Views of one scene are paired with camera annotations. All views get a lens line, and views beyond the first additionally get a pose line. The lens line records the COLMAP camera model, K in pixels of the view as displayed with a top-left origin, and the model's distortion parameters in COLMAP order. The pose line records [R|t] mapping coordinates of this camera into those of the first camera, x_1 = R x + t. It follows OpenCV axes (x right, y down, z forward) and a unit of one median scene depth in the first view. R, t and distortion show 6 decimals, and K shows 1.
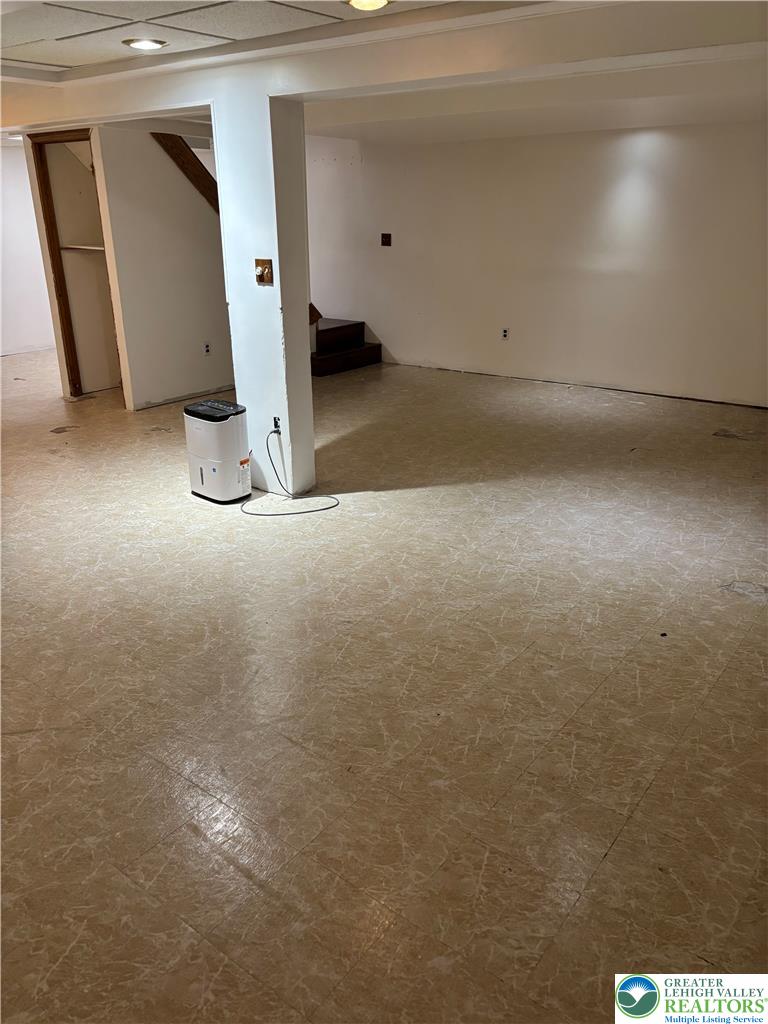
lens RADIAL K [[769.2, 0, 380.7], [0, 769.2, 508.6], [0, 0, 1]] dist [0.042961, -0.047615]
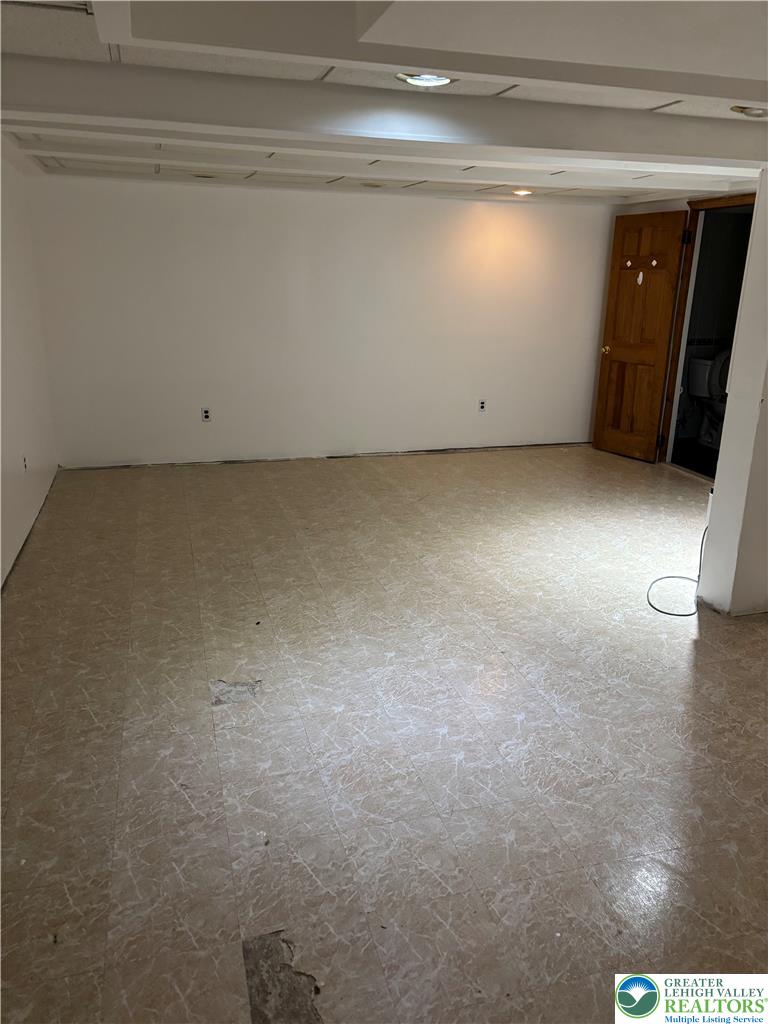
lens RADIAL K [[769.2, 0, 385.1], [0, 769.2, 514.3], [0, 0, 1]] dist [0.042961, -0.047615]
pose [[-0.597590, 0.228006, -0.768700, 0.919910], [-0.304637, 0.822257, 0.480718, -0.499232], [0.741675, 0.521447, -0.421914, 1.273442]]
